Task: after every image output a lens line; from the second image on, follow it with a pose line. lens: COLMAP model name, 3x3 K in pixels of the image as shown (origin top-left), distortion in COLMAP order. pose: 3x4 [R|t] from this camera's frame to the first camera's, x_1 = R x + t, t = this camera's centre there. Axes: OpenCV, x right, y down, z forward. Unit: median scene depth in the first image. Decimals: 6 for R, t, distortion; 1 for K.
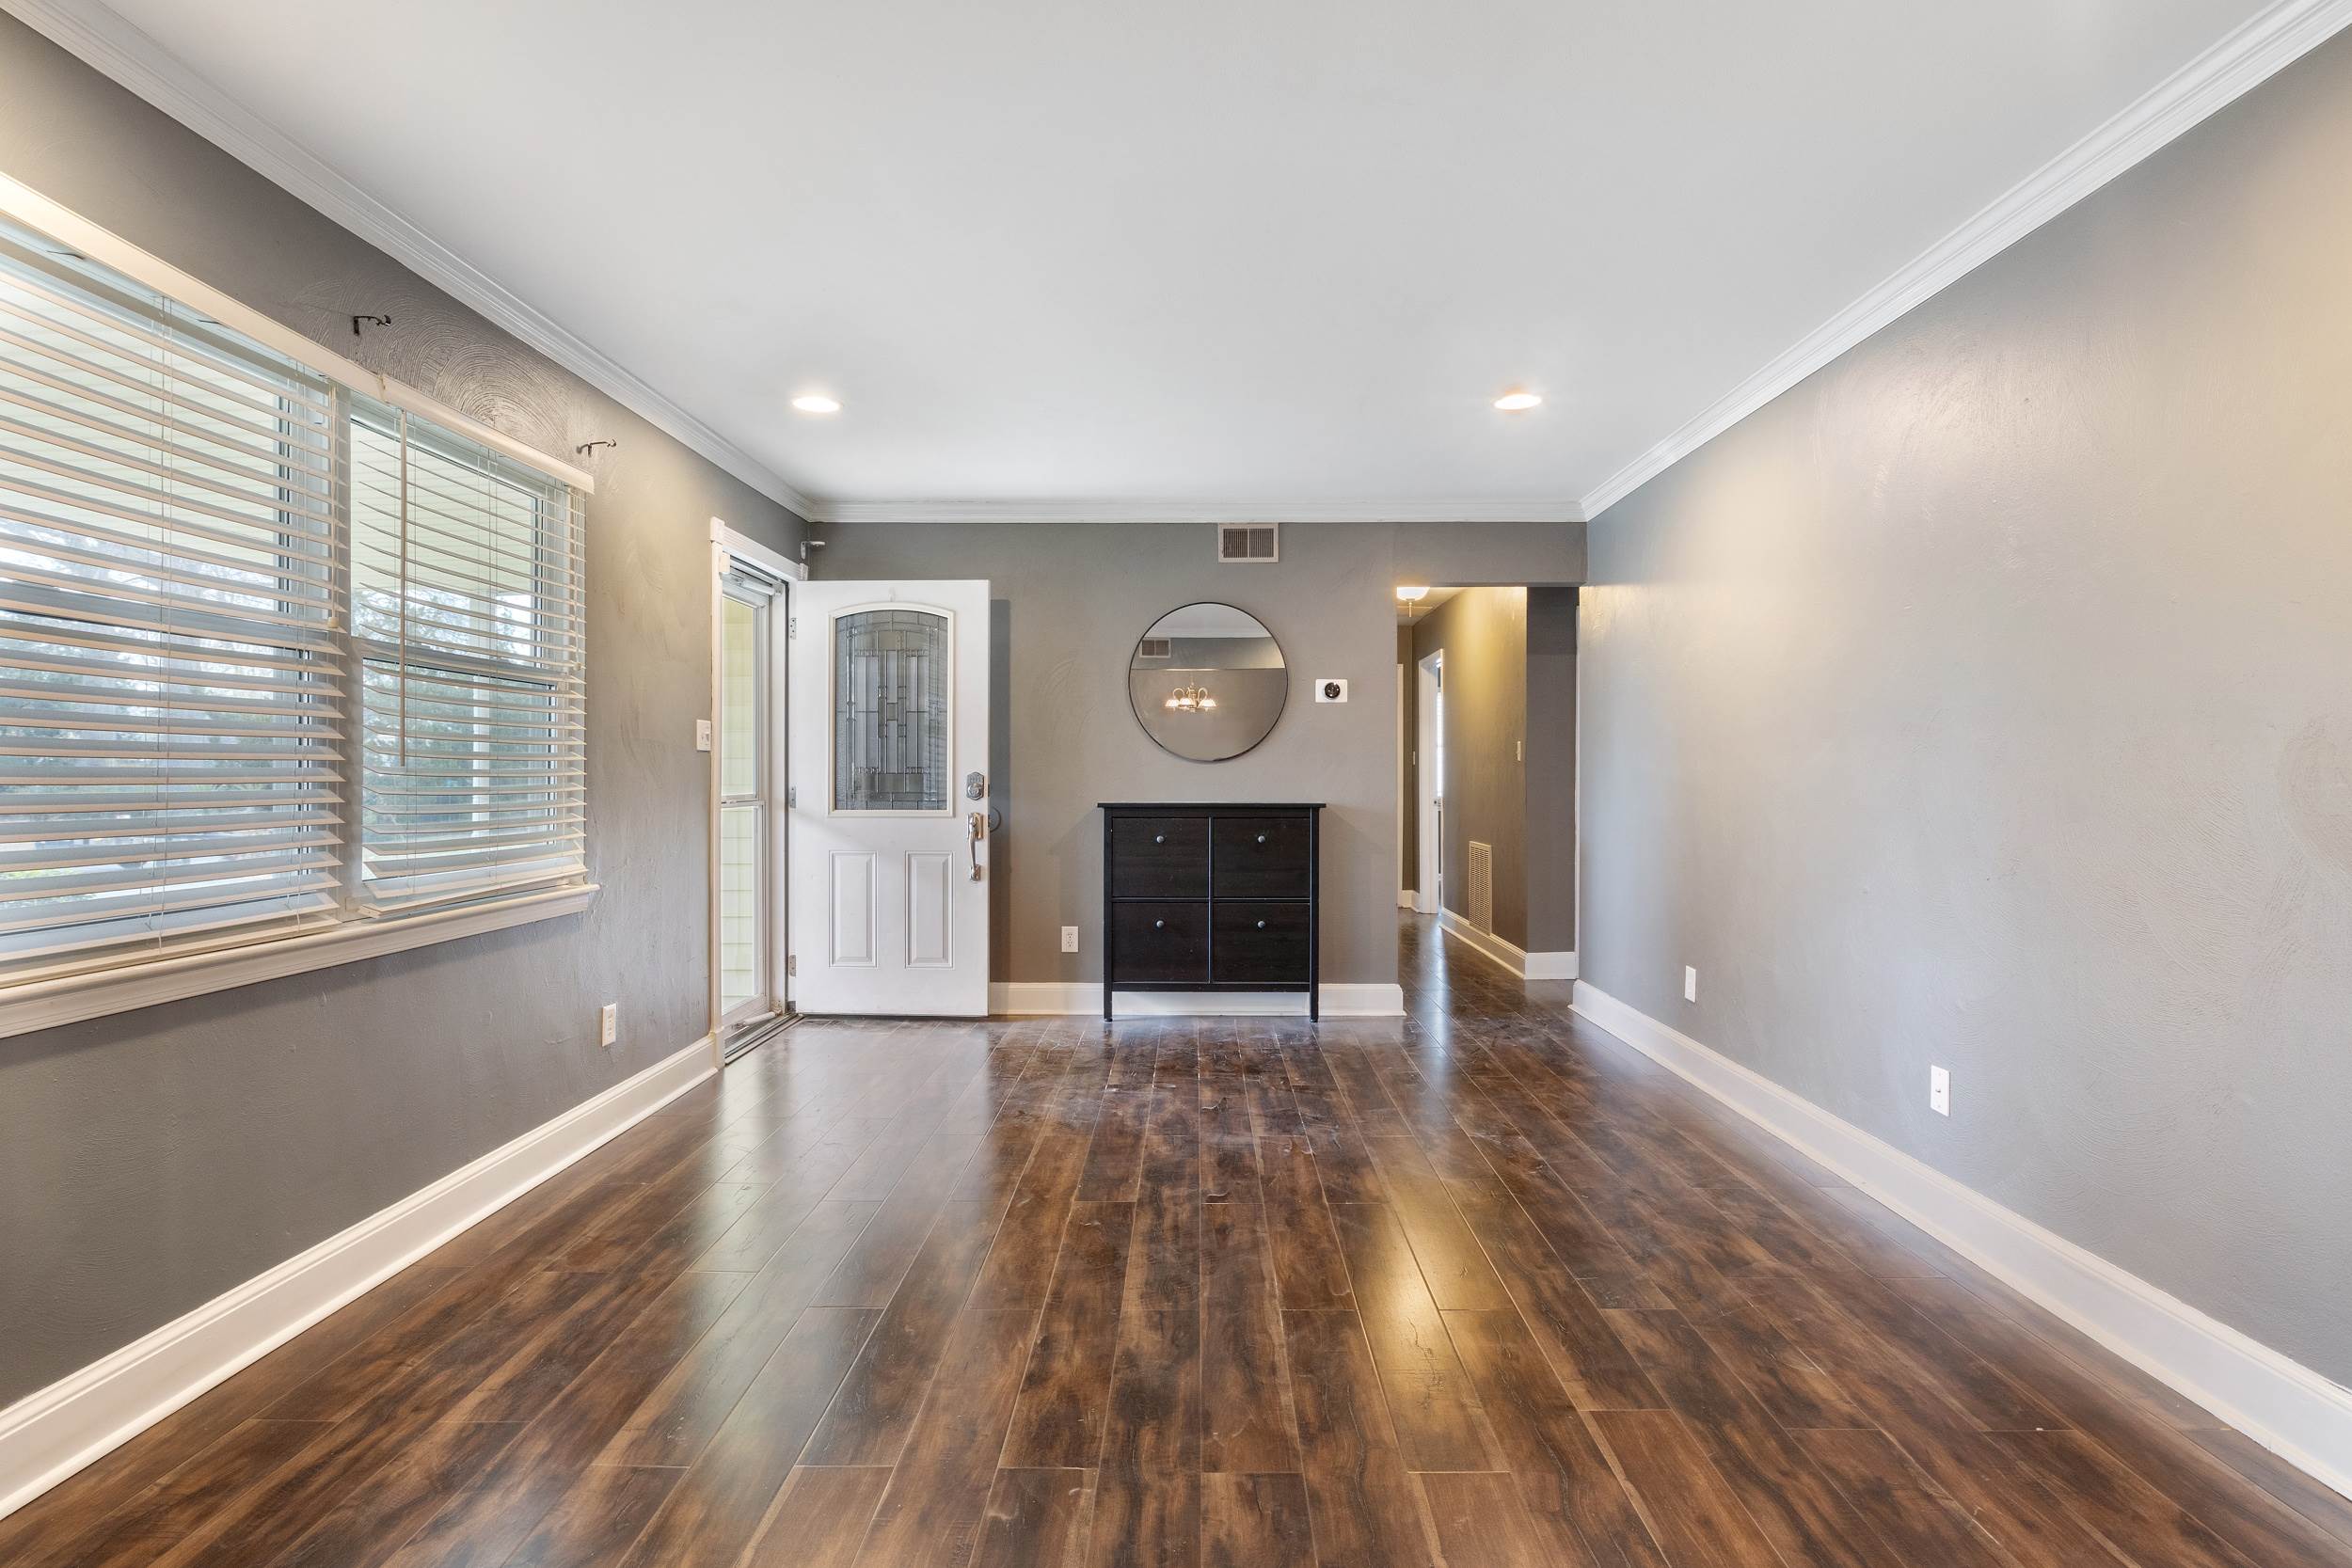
lens RADIAL K [[1185.1, 0, 1183.1], [0, 1185.1, 783.4], [0, 0, 1]] dist [-0.014559, -0.001333]
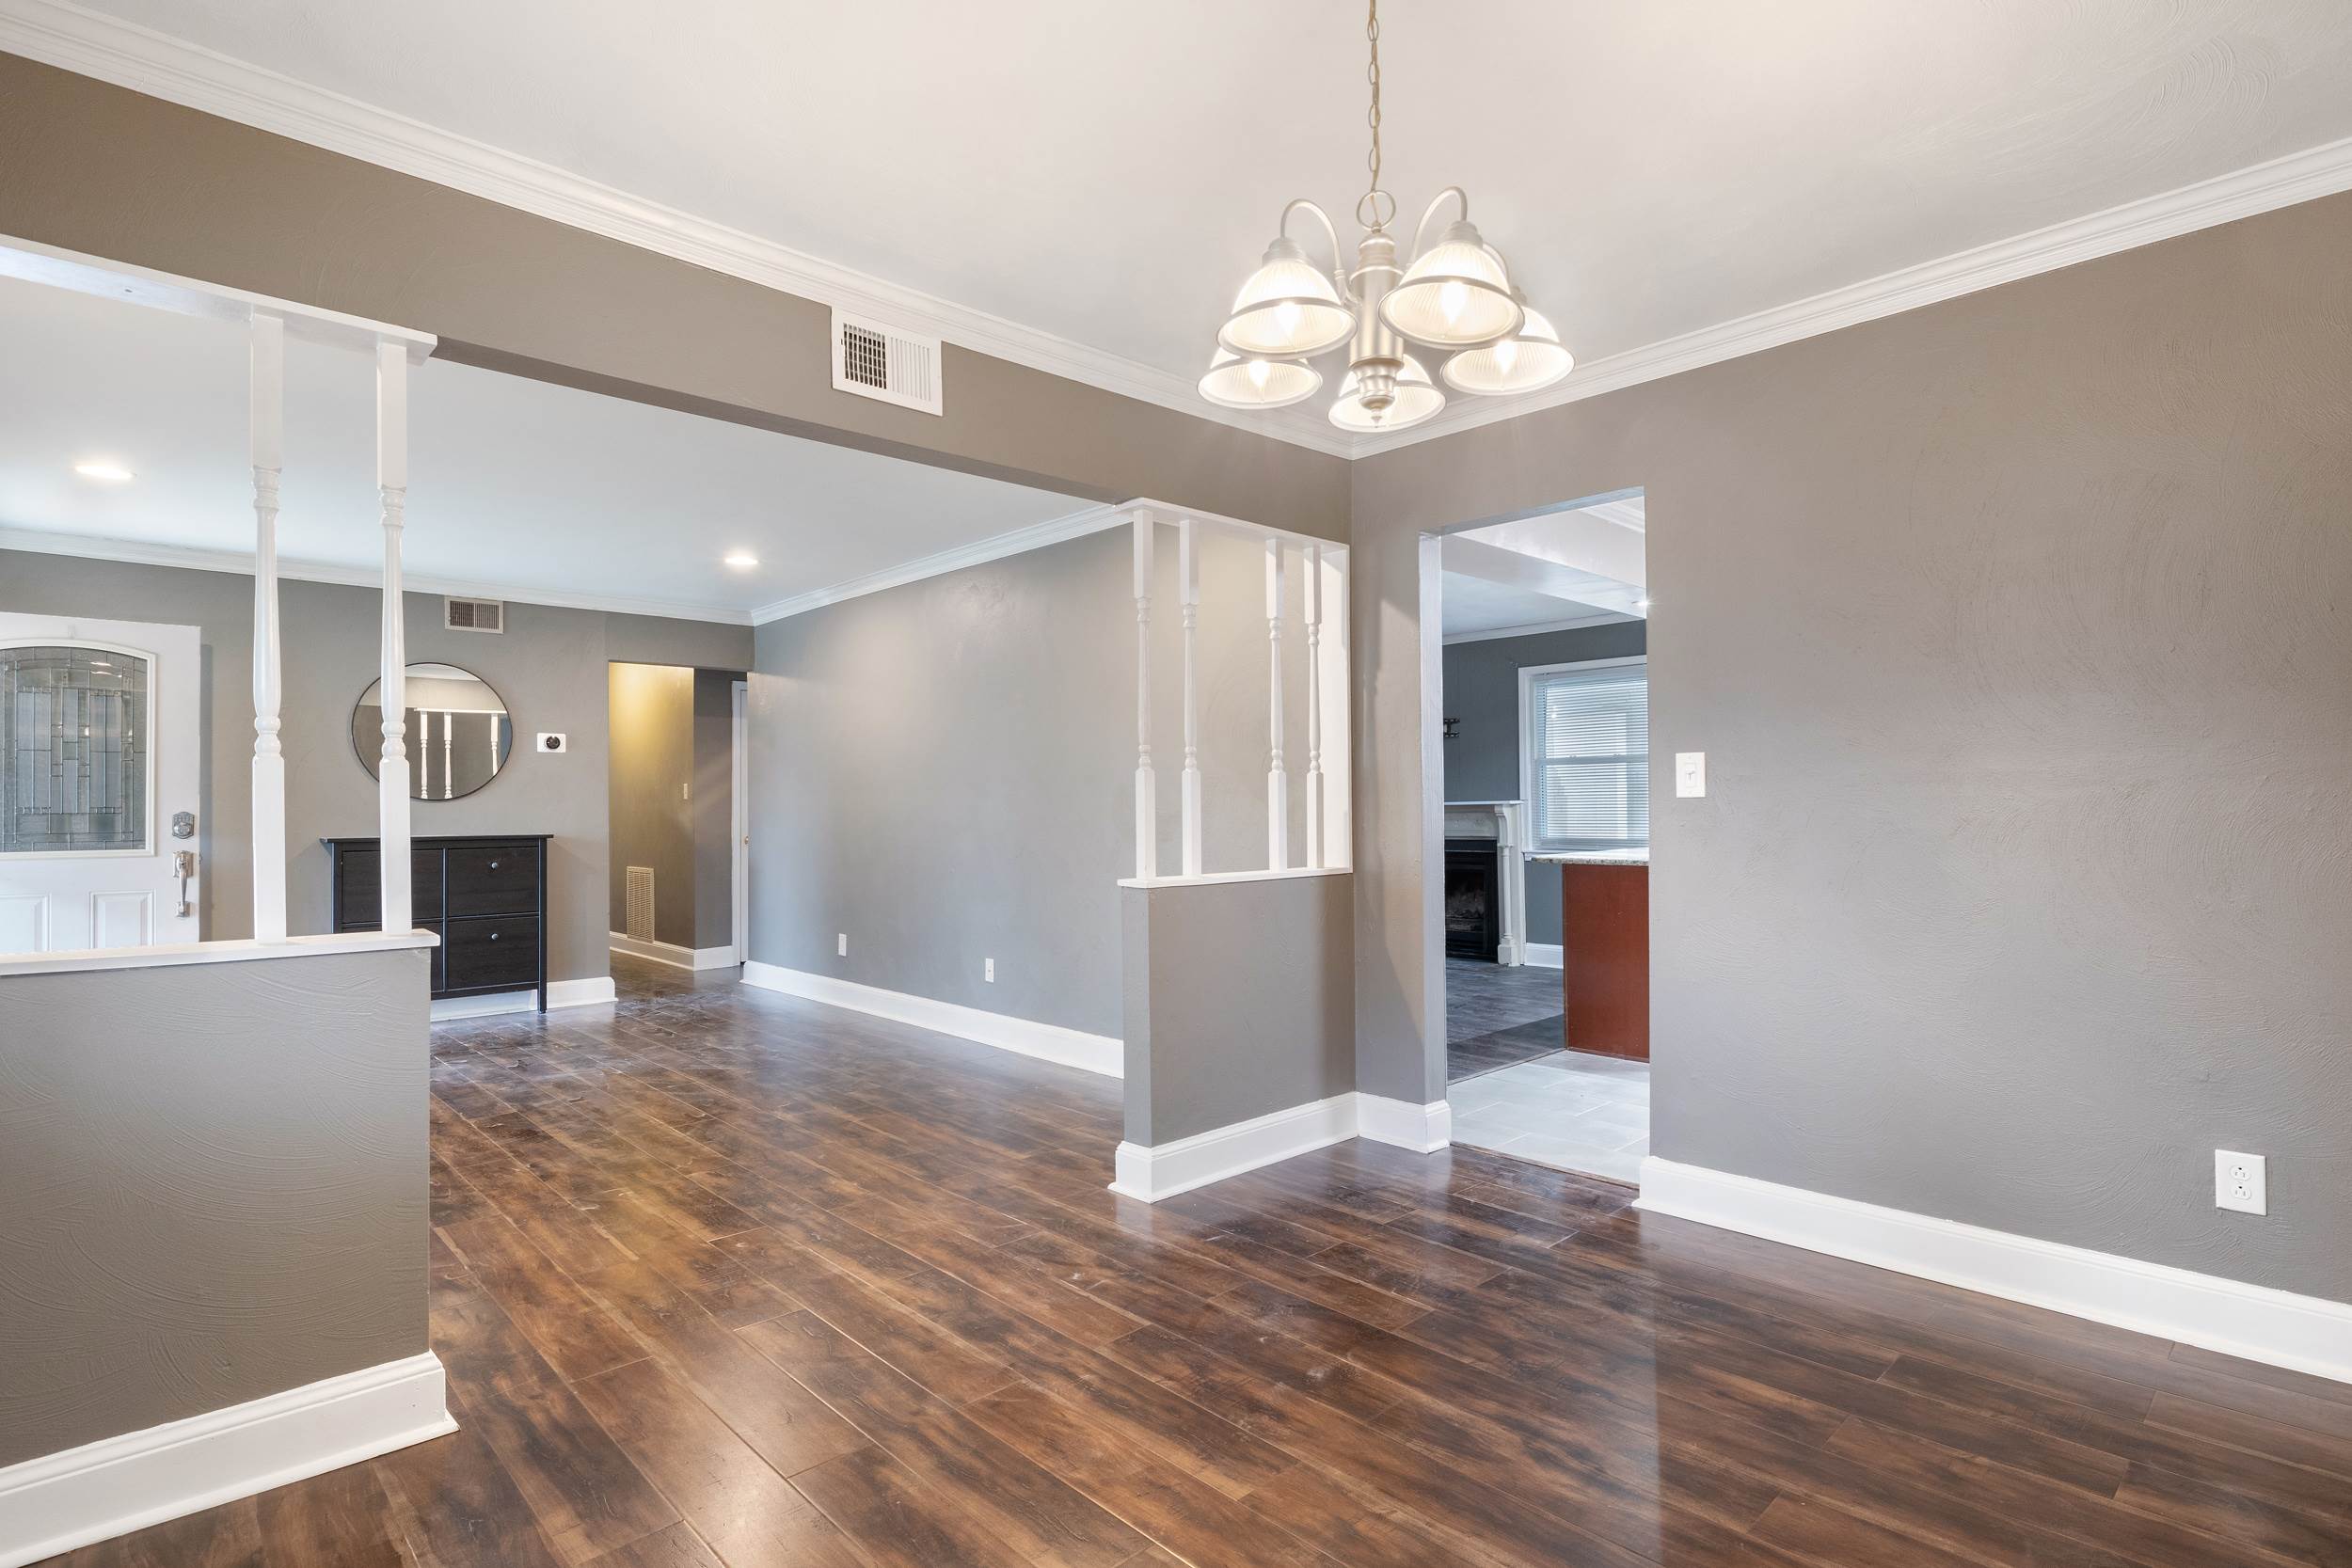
lens RADIAL K [[1185.1, 0, 1178.2], [0, 1185.1, 784.3], [0, 0, 1]] dist [-0.014559, -0.001333]
pose [[0.720748, 0.007260, 0.693159, -0.261886], [0.012782, 0.999636, -0.023760, 0.002044], [-0.693079, 0.025985, 0.720393, -0.337694]]
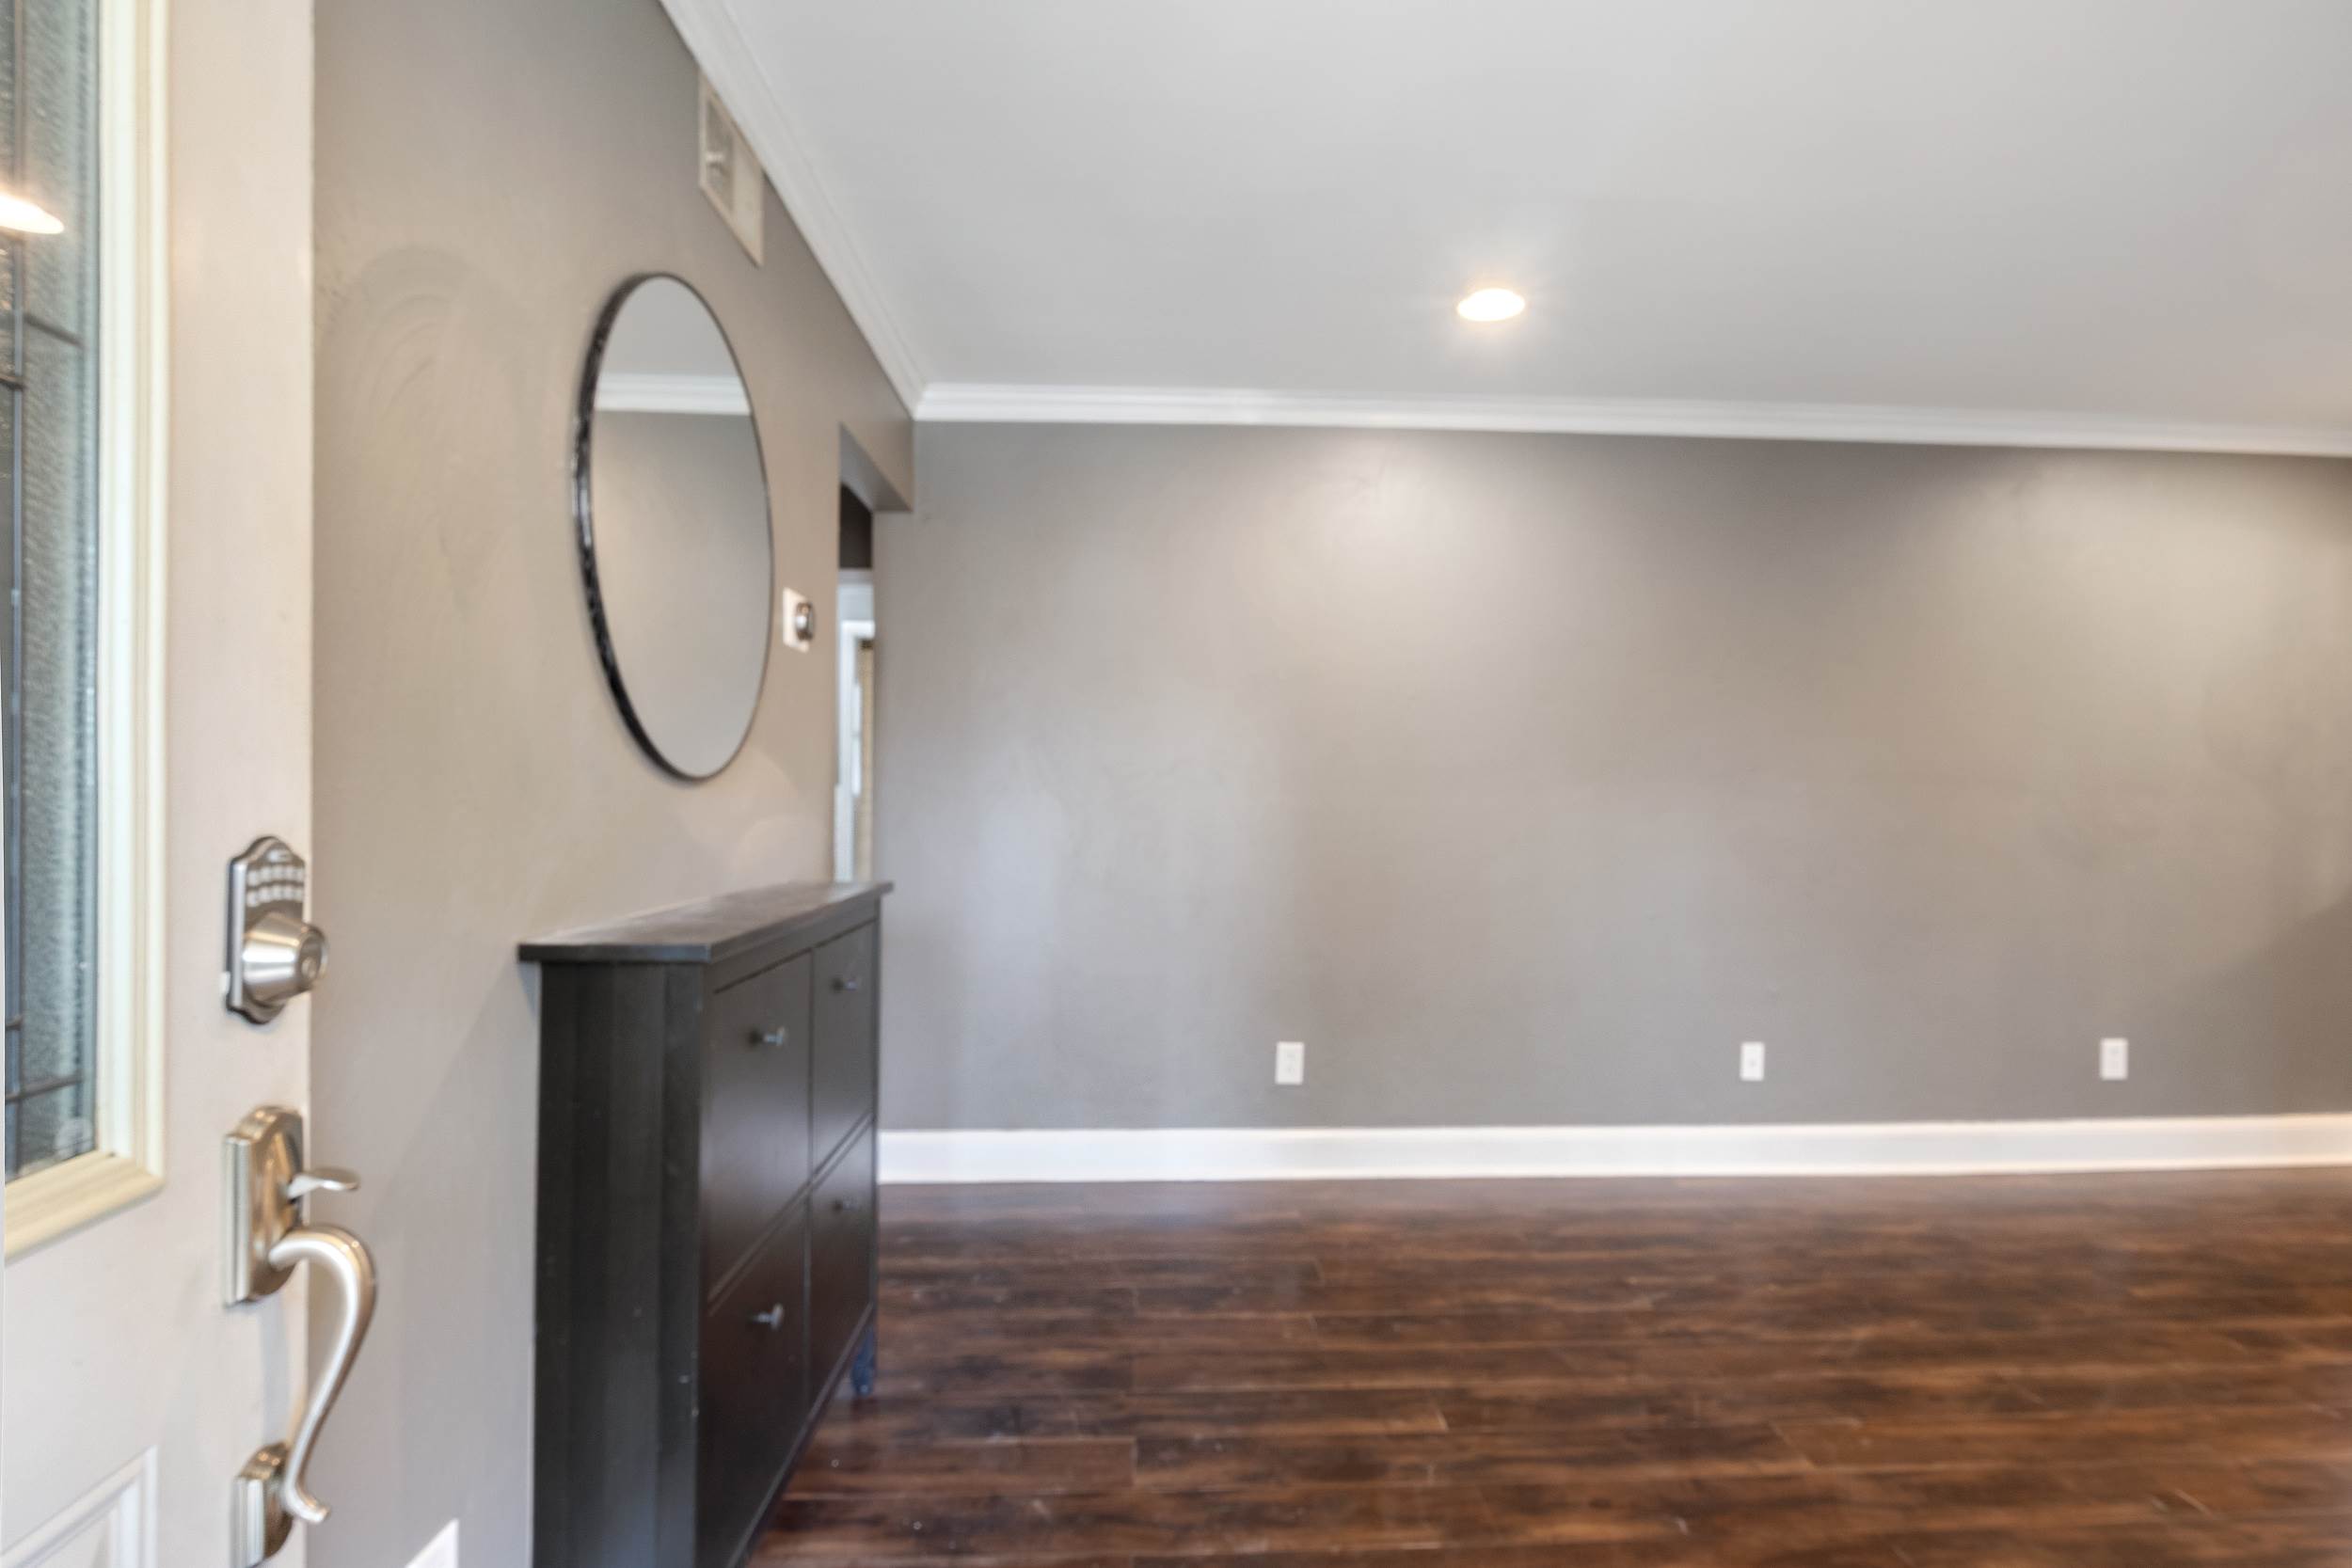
lens RADIAL K [[1185.1, 0, 1188.6], [0, 1185.1, 791.6], [0, 0, 1]] dist [-0.014559, -0.001333]
pose [[-0.067323, 0.009817, 0.997683, -0.326946], [-0.000599, 0.999951, -0.009880, -0.013032], [-0.997731, -0.001263, -0.067314, 0.912578]]
